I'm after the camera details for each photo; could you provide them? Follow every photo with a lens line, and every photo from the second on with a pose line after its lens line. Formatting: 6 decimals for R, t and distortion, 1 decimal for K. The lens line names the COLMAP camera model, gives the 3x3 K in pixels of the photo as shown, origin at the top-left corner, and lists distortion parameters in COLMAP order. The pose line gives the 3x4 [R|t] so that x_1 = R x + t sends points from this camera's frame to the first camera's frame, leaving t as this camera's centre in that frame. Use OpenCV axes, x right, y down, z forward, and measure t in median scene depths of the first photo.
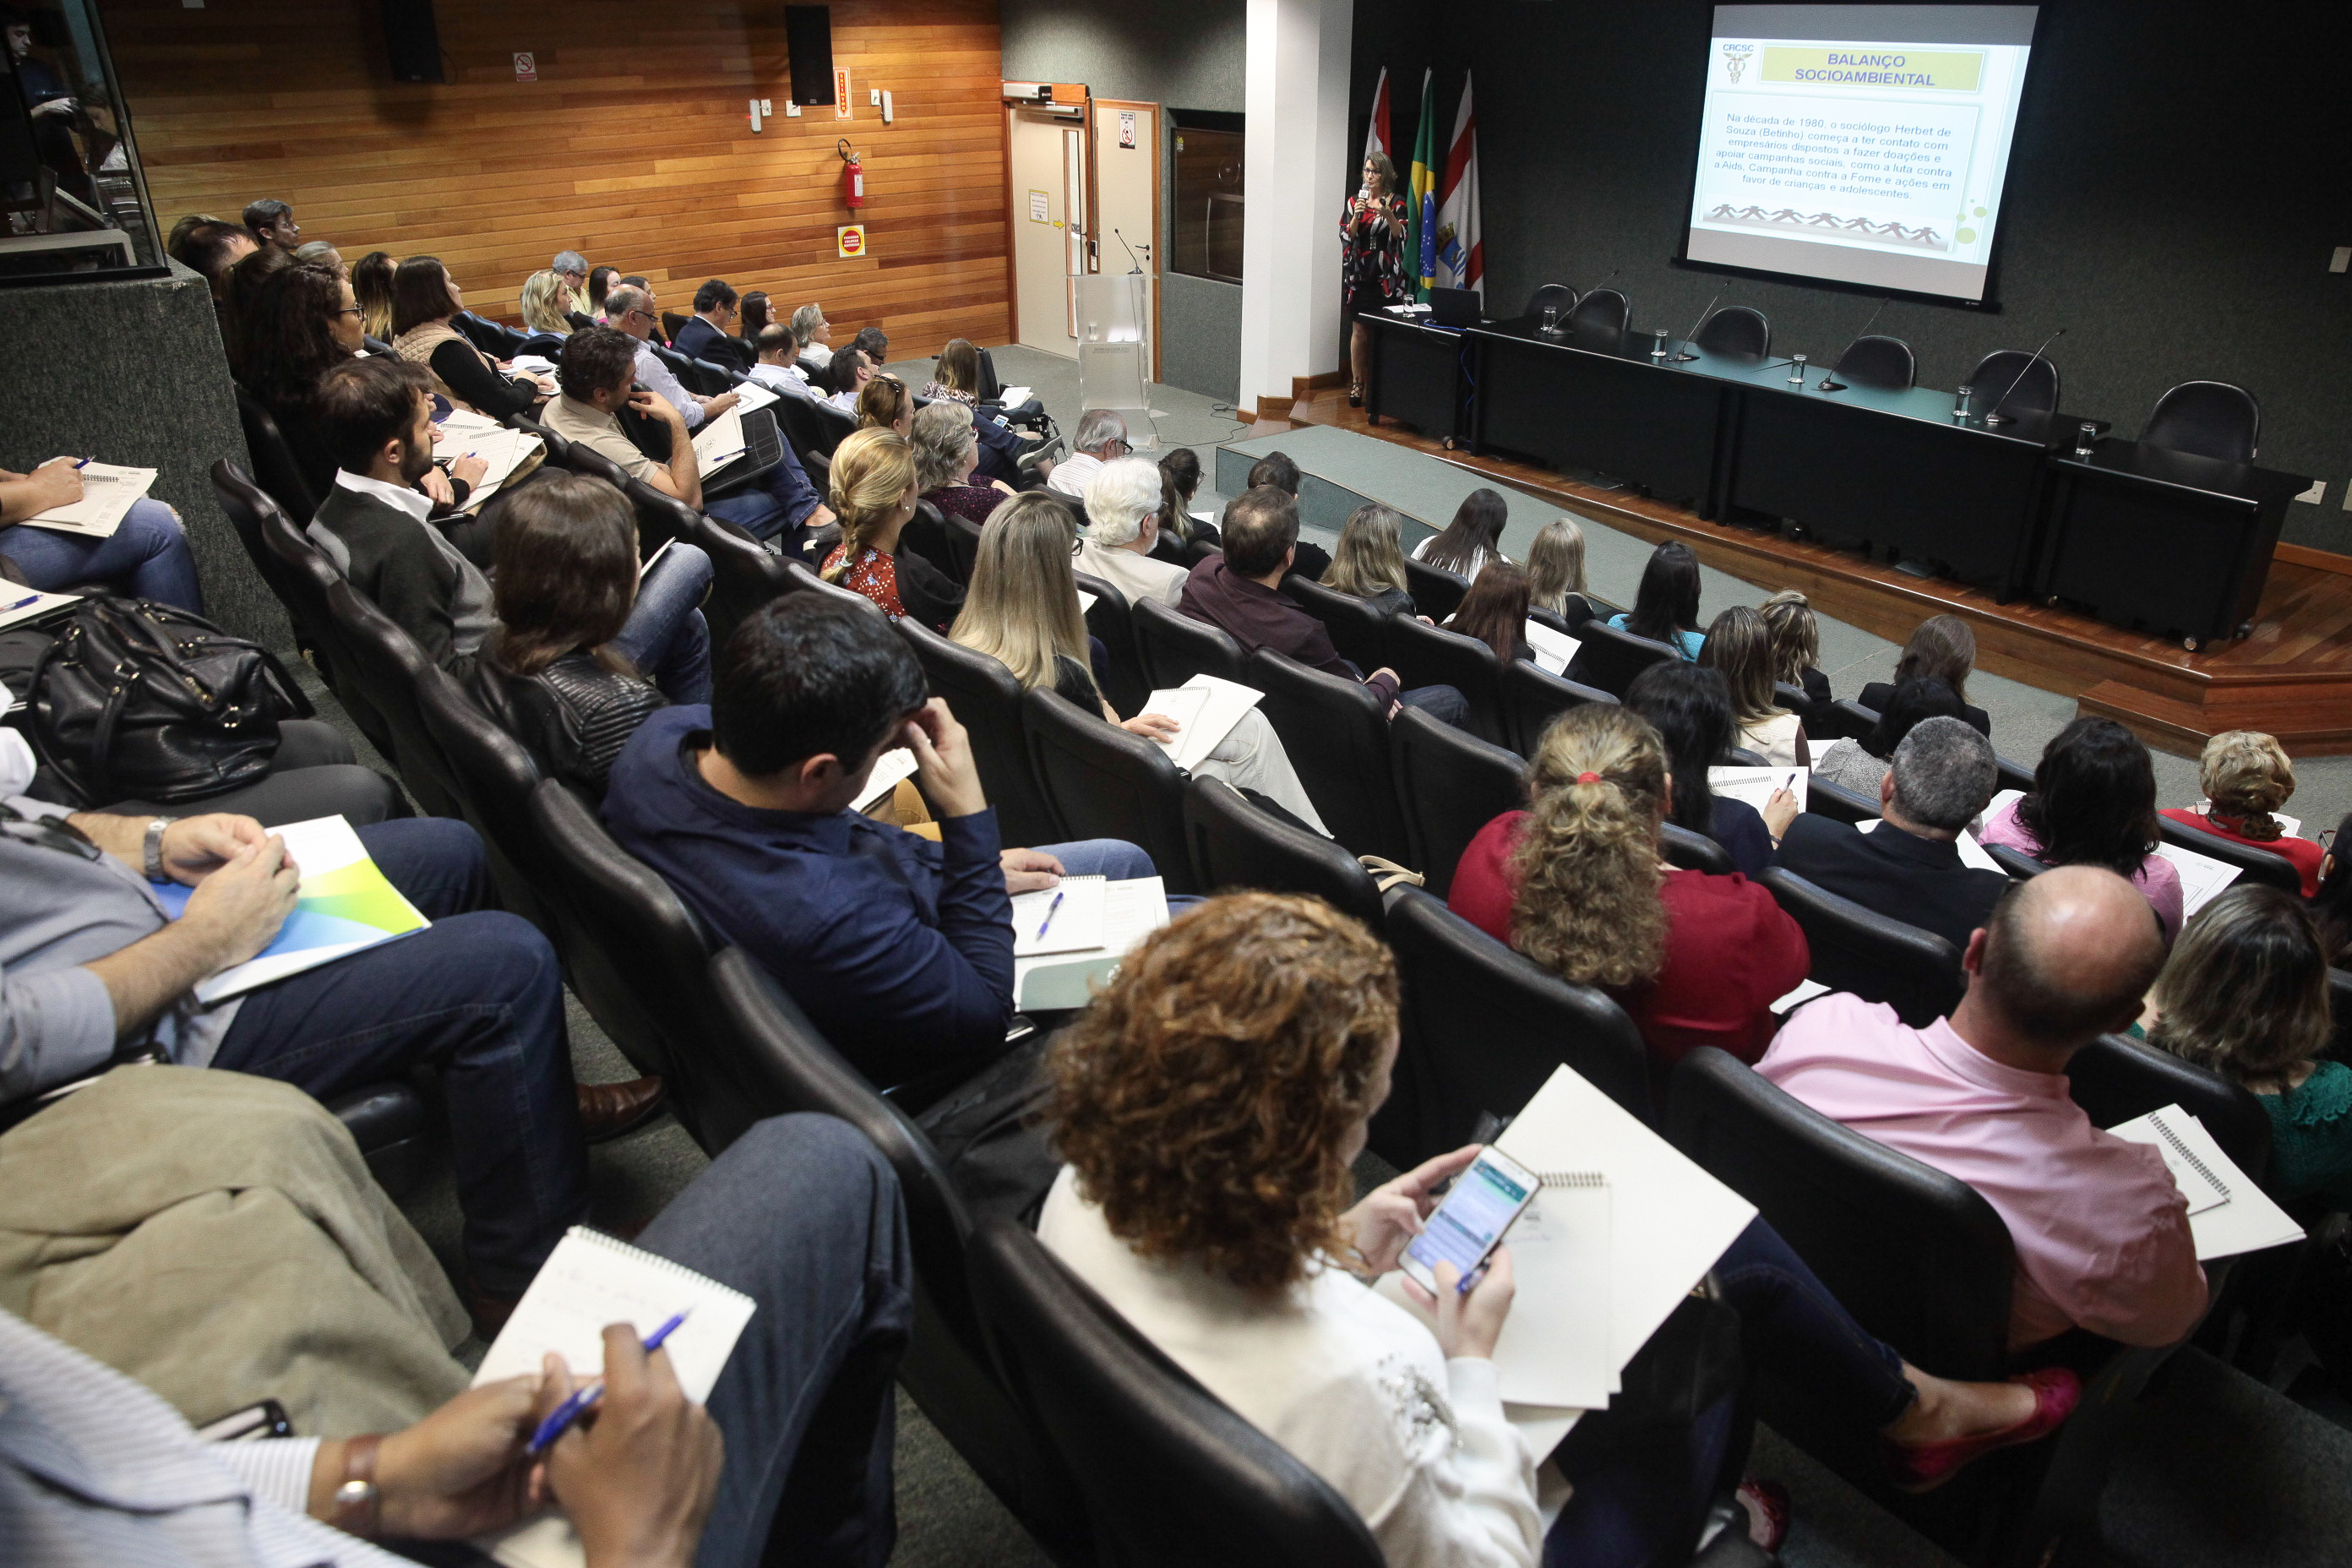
lens RADIAL K [[1635.0, 0, 1176.0], [0, 1635.0, 784.0], [0, 0, 1]] dist [-0.106026, 0.084744]
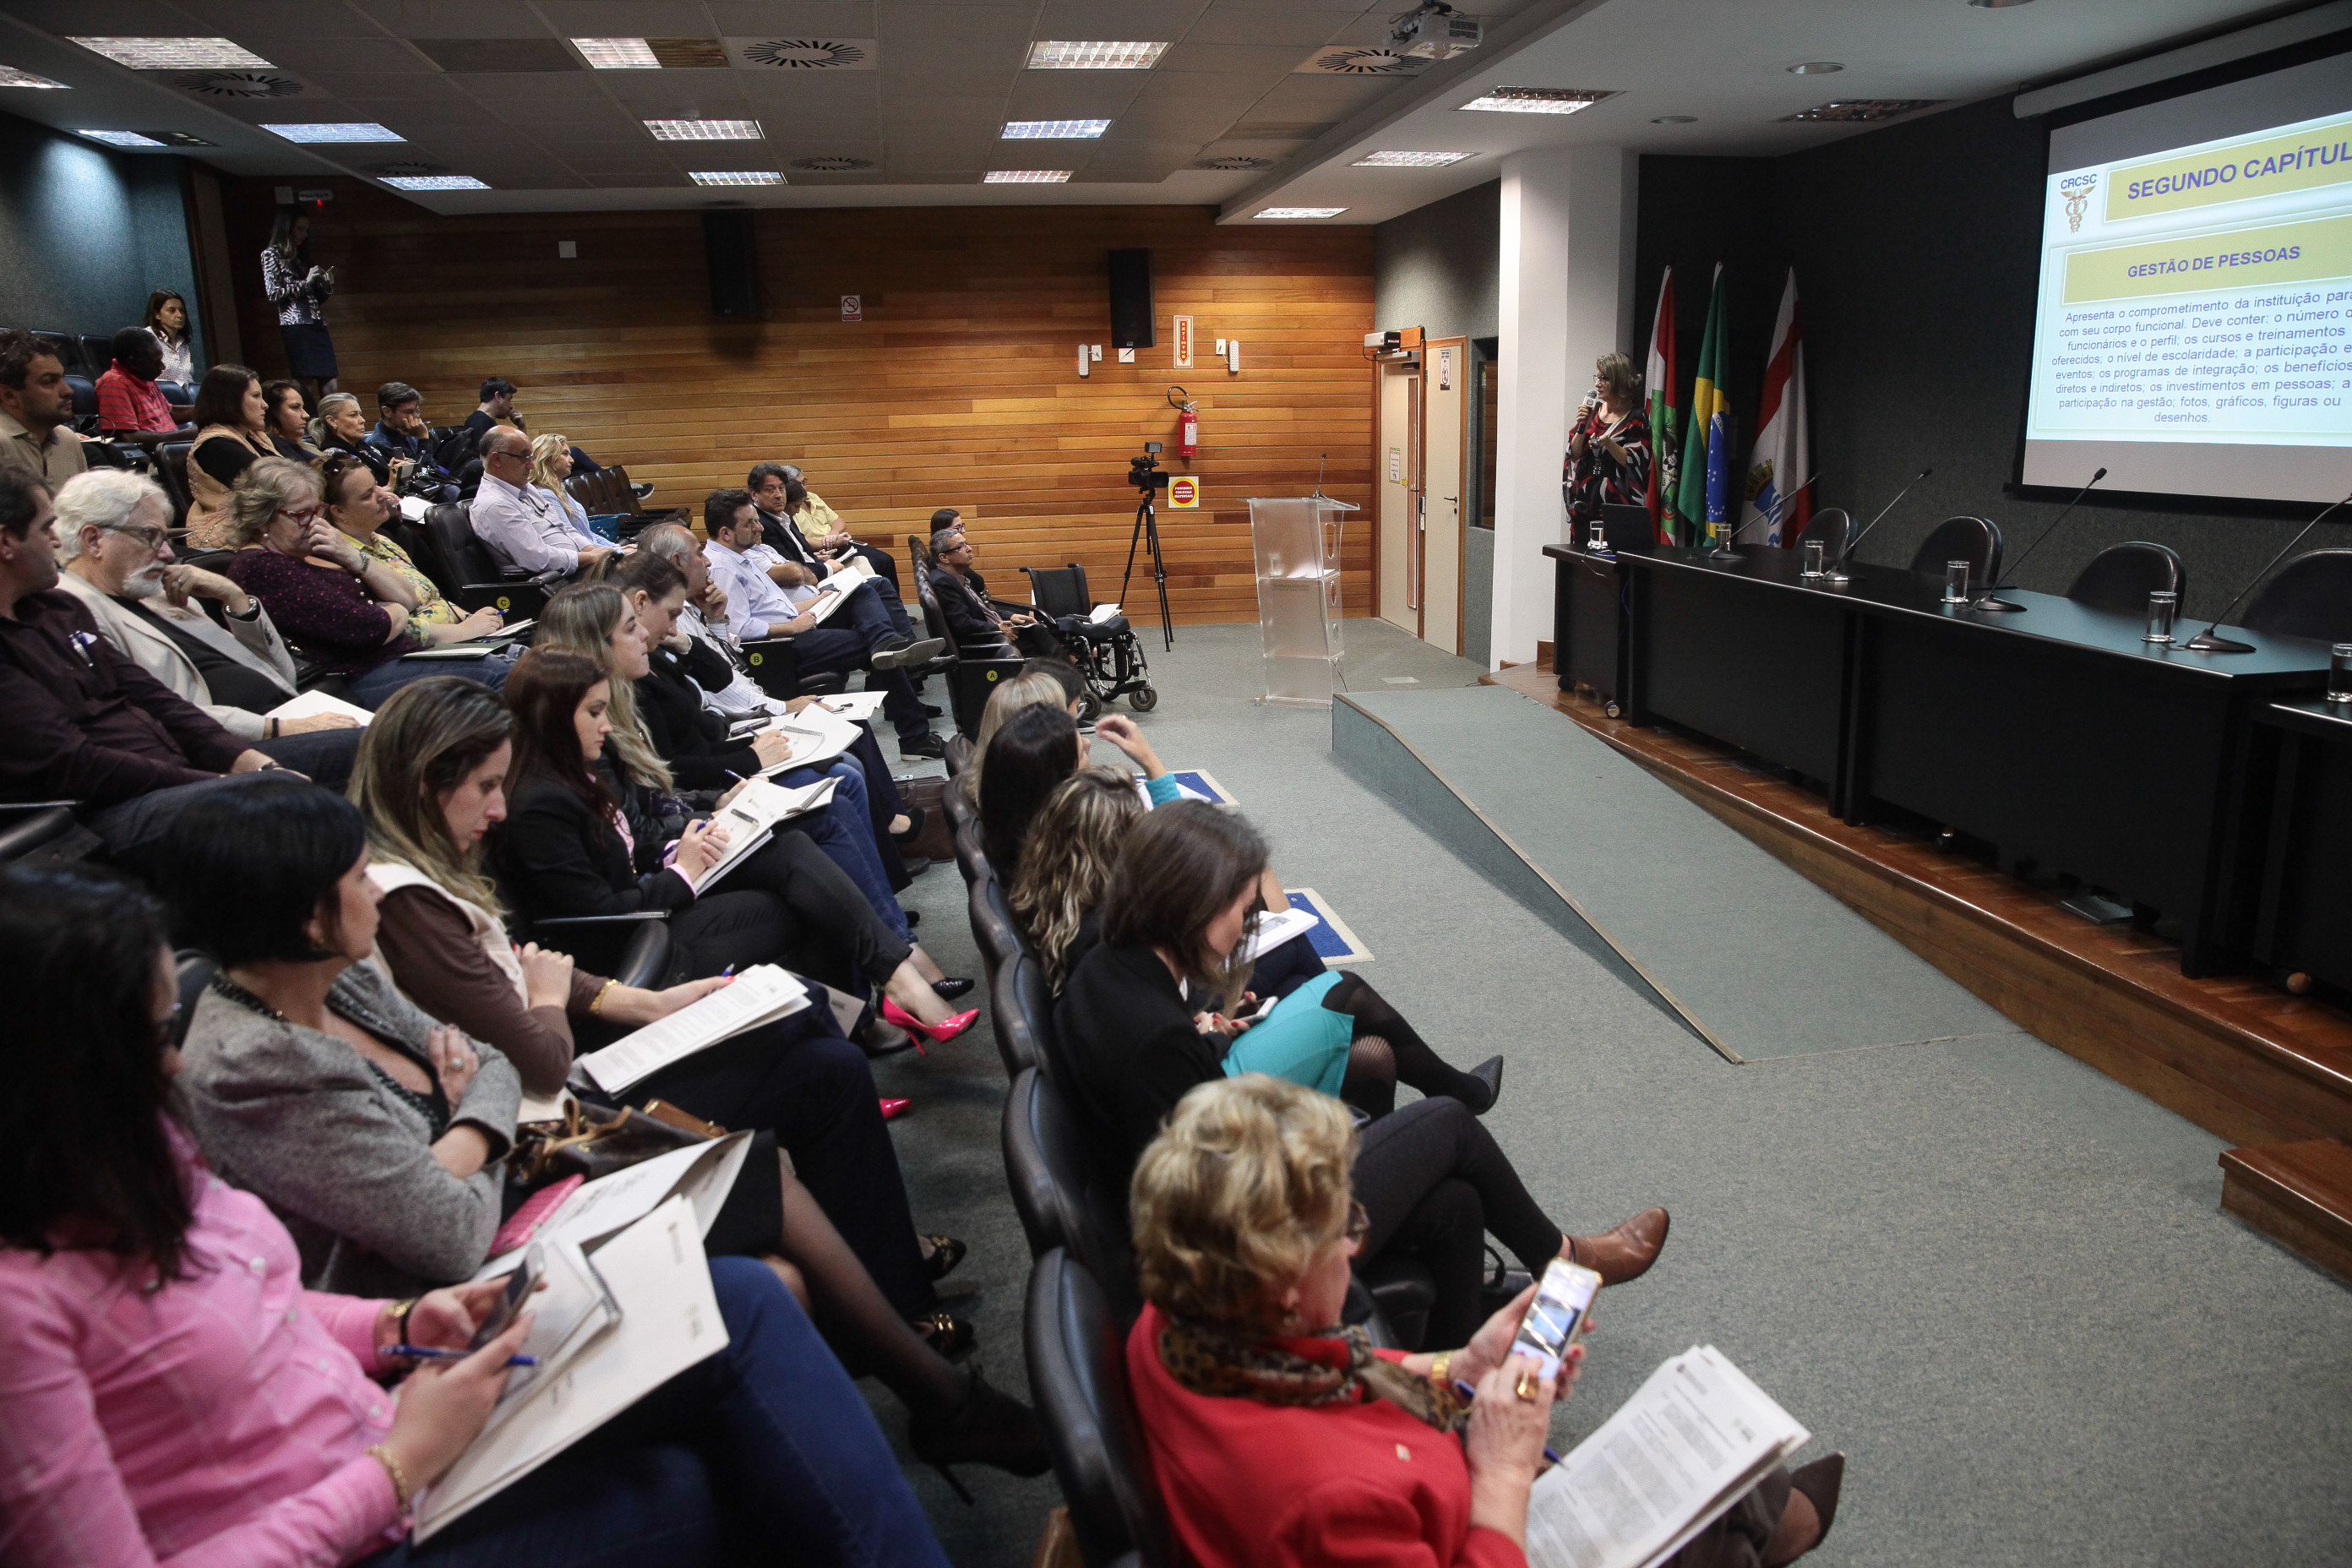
lens RADIAL K [[1635.0, 0, 1176.0], [0, 1635.0, 784.0], [0, 0, 1]] dist [-0.106026, 0.084744]
pose [[0.871610, 0.096714, -0.480565, 0.328024], [-0.199514, 0.965462, -0.167562, -0.011859], [0.447762, 0.241928, 0.860802, 0.259615]]
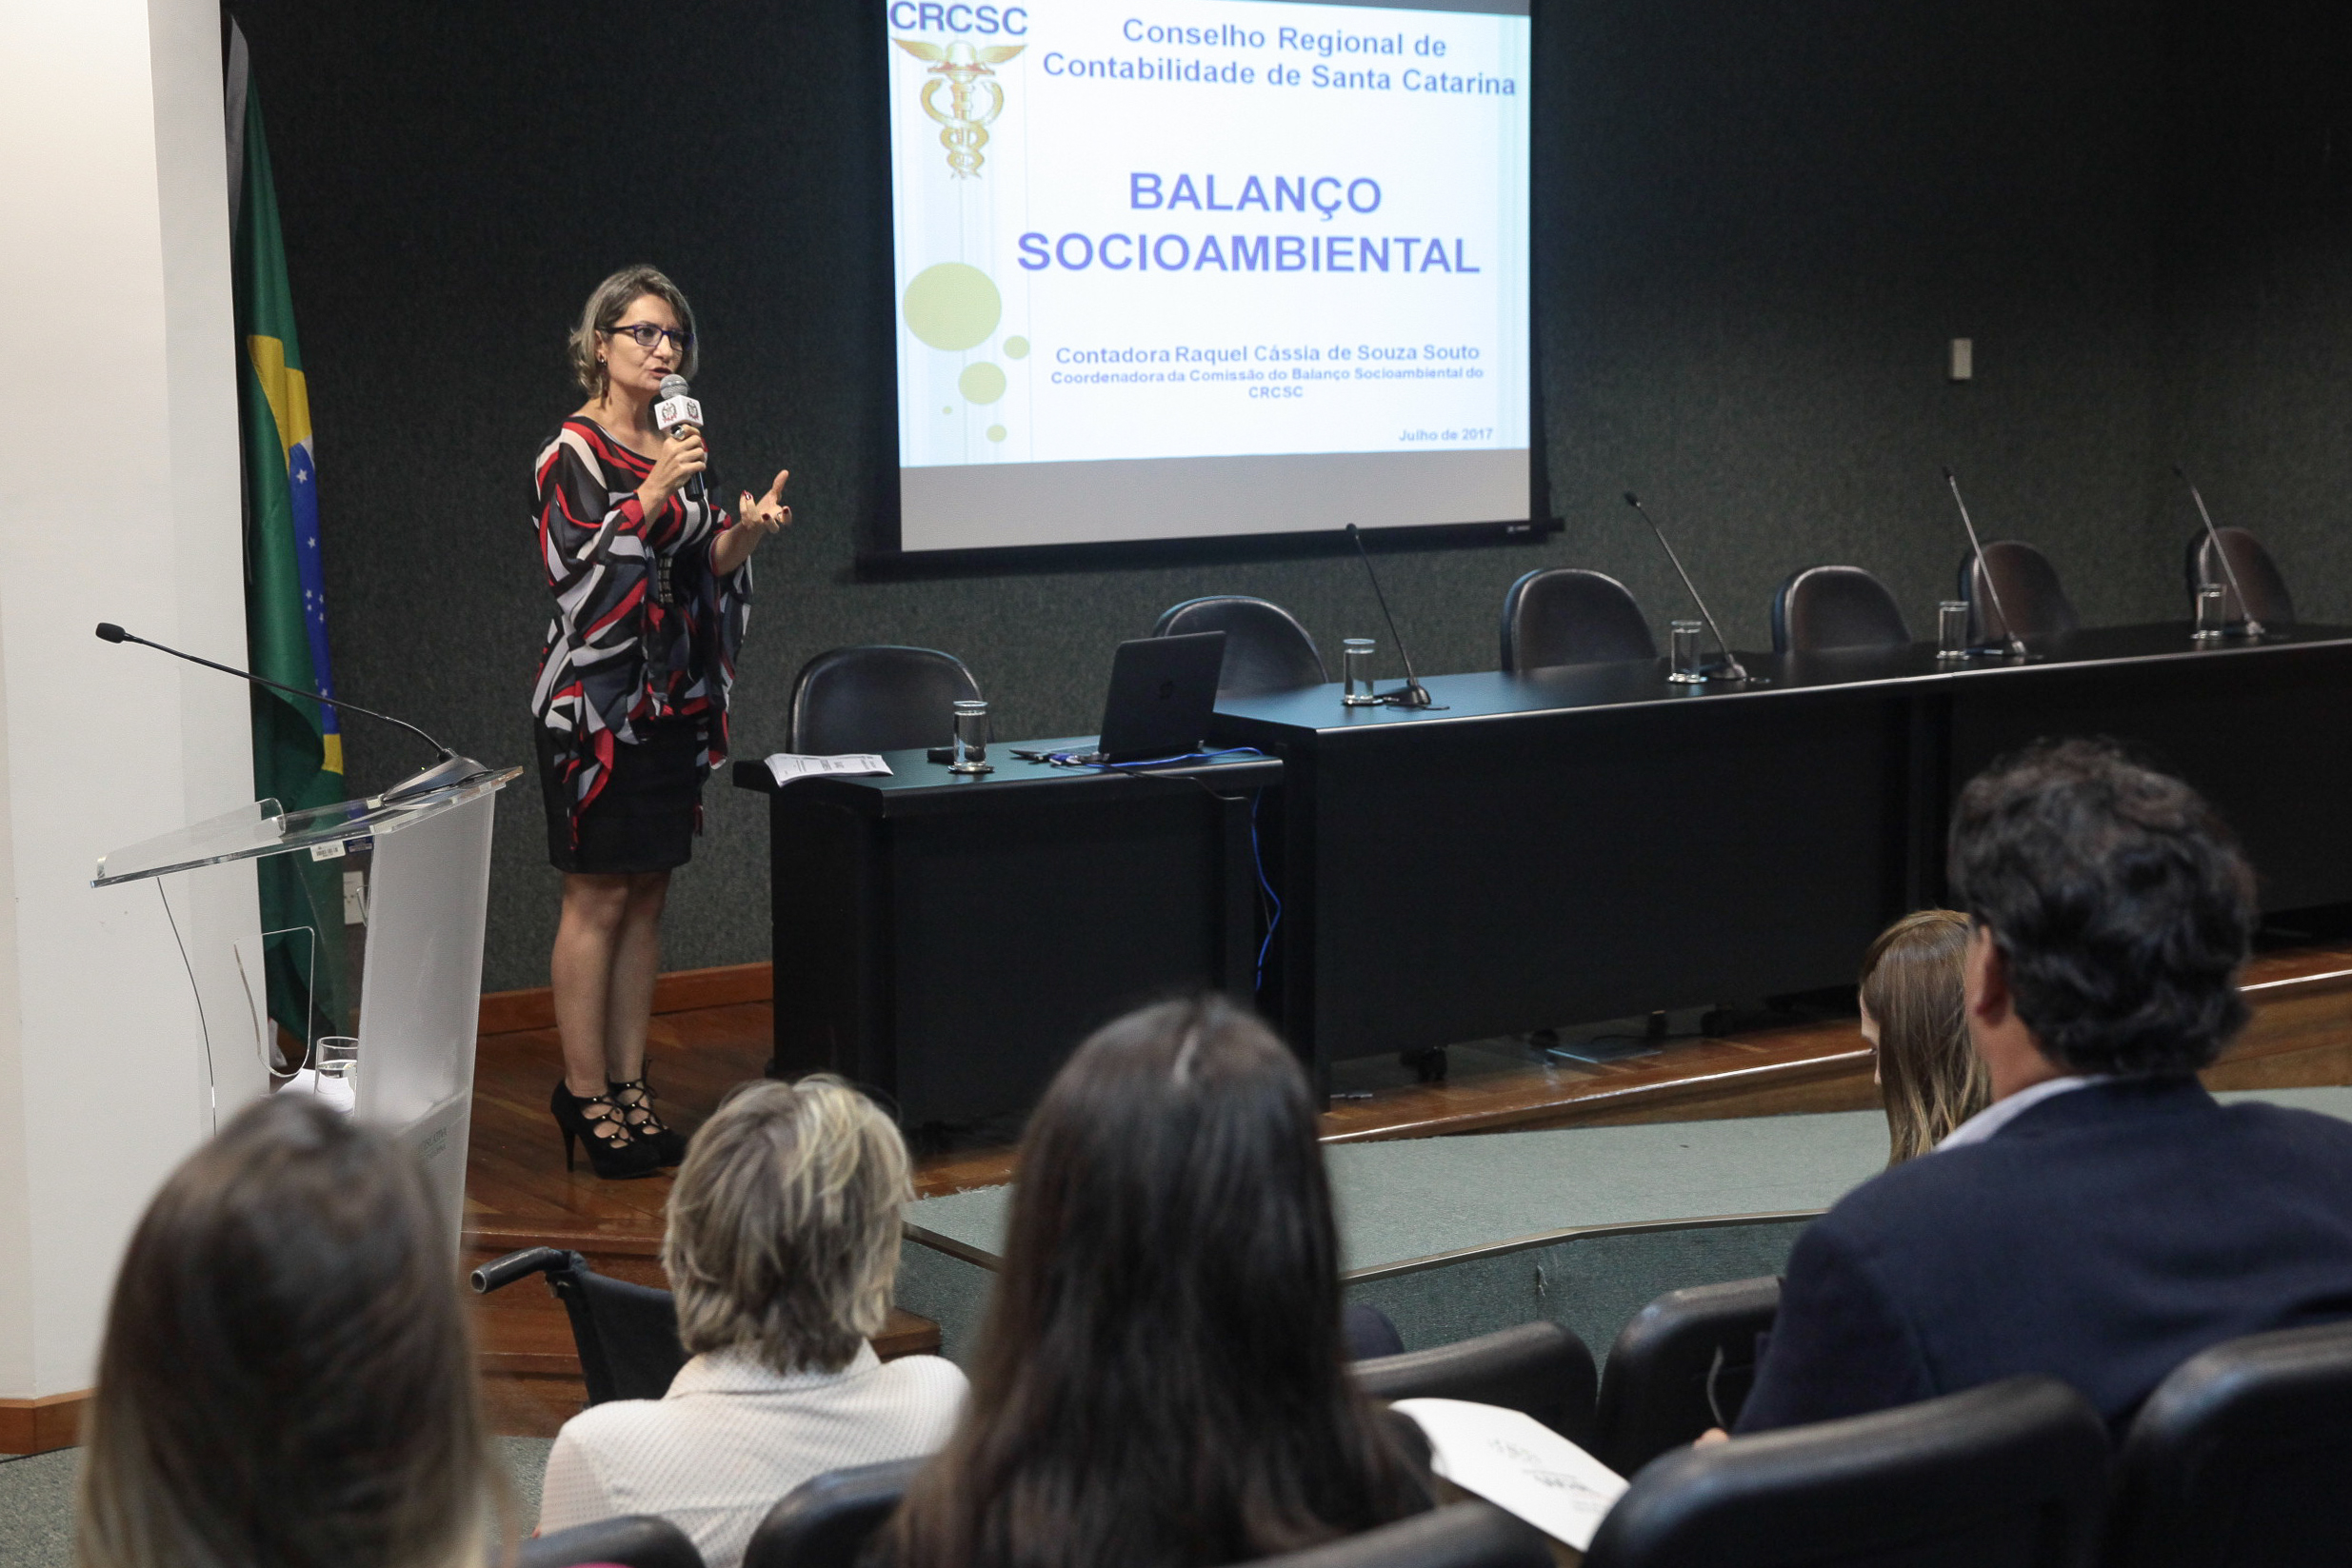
lens RADIAL K [[3580.5, 0, 1168.8], [0, 3580.5, 804.5], [0, 0, 1]] dist [0.076094, 0.113590]
pose [[0.064184, -0.119379, 0.990772, -0.478905], [0.448407, 0.890399, 0.078236, -0.298352], [-0.891522, 0.439247, 0.110680, 0.840436]]
